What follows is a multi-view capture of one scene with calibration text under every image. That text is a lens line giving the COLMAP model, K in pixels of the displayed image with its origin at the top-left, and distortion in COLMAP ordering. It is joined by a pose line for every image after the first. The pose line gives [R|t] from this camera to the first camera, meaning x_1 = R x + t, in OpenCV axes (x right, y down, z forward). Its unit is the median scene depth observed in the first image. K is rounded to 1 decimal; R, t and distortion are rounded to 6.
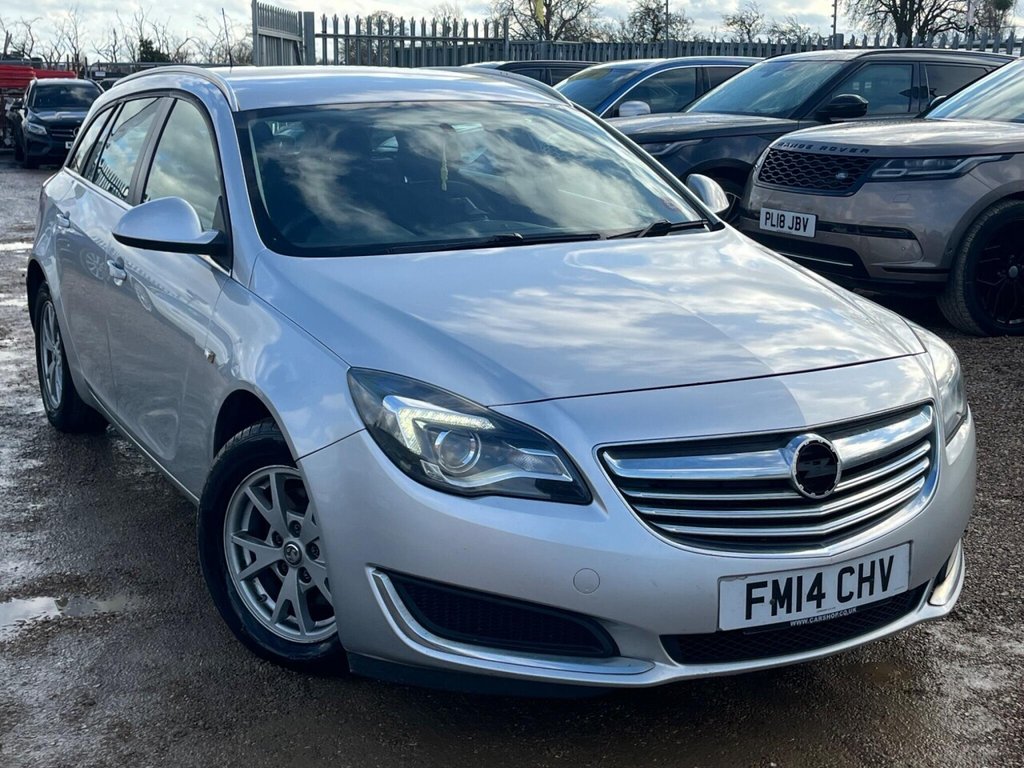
lens RADIAL K [[1425.0, 0, 512.0], [0, 1425.0, 384.0], [0, 0, 1]] dist [0.160580, -0.484986]
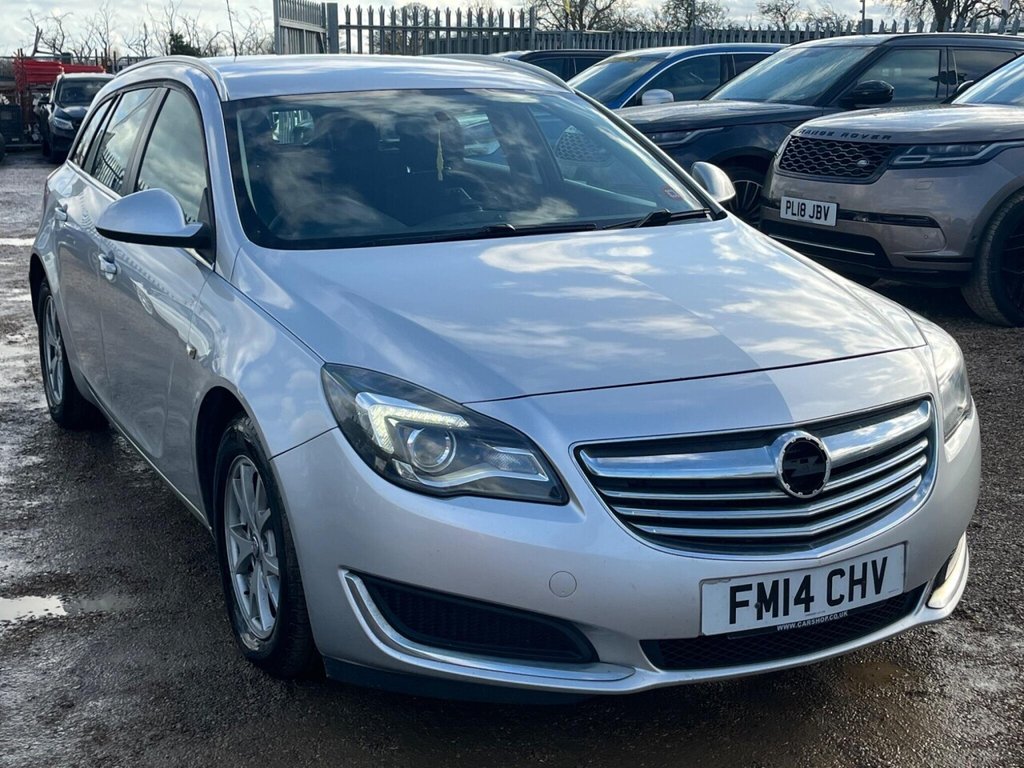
lens RADIAL K [[1425.0, 0, 512.0], [0, 1425.0, 384.0], [0, 0, 1]] dist [0.160580, -0.484986]
pose [[0.999640, -0.004078, -0.026521, 0.027190], [0.004231, 0.999975, 0.005734, -0.001726], [0.026497, -0.005844, 0.999632, 0.023072]]
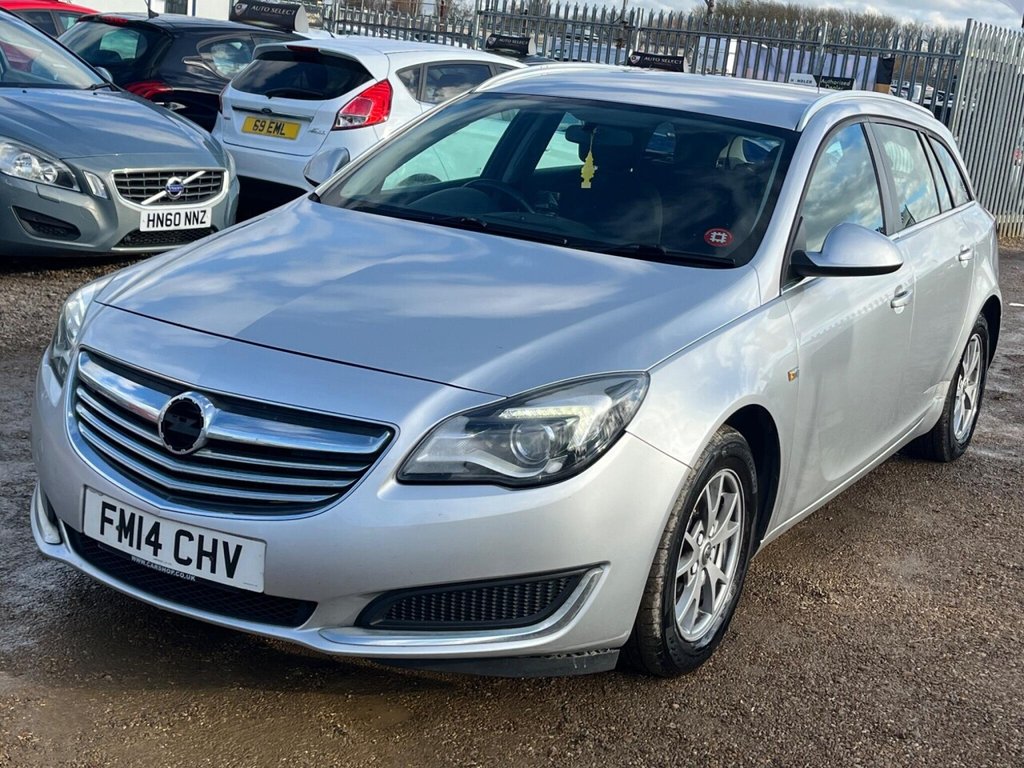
lens RADIAL K [[1425.0, 0, 512.0], [0, 1425.0, 384.0], [0, 0, 1]] dist [0.160580, -0.484986]
pose [[0.530300, 0.246174, -0.811283, 0.742392], [-0.277493, 0.954606, 0.108278, -0.093105], [0.801111, 0.167705, 0.574540, 0.378885]]
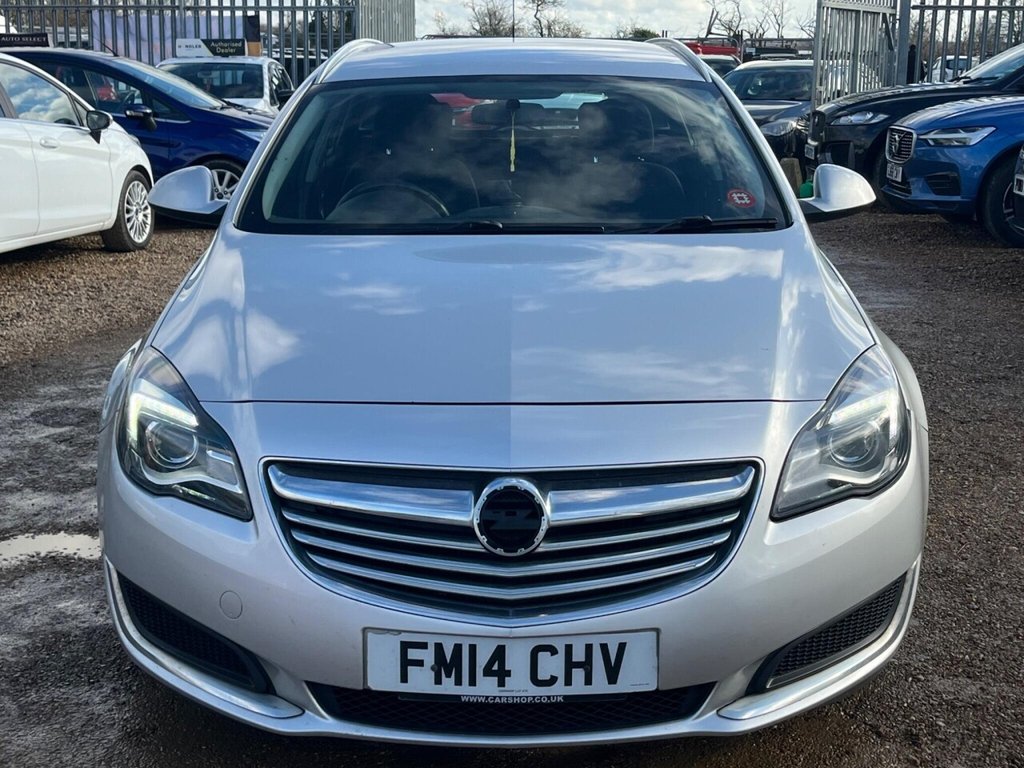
lens RADIAL K [[1425.0, 0, 512.0], [0, 1425.0, 384.0], [0, 0, 1]] dist [0.160580, -0.484986]
pose [[0.881643, 0.109089, -0.459136, 0.372325], [-0.101995, 0.993968, 0.040310, -0.033614], [0.460763, 0.011290, 0.887451, 0.169762]]
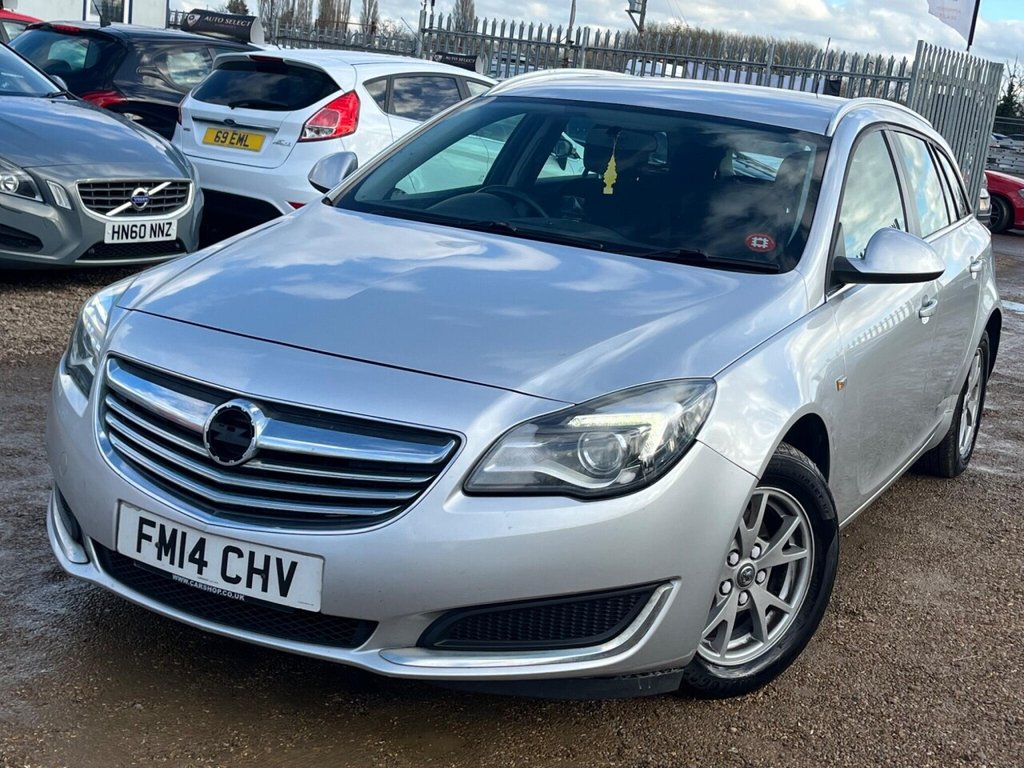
lens RADIAL K [[1437.9, 0, 511.9], [0, 1437.9, 375.8], [0, 0, 1]] dist [0.163938, -0.457974]
pose [[0.572042, 0.227768, -0.787966, 0.688298], [-0.281094, 0.956935, 0.072543, -0.065511], [0.770555, 0.179995, 0.611430, 0.346686]]
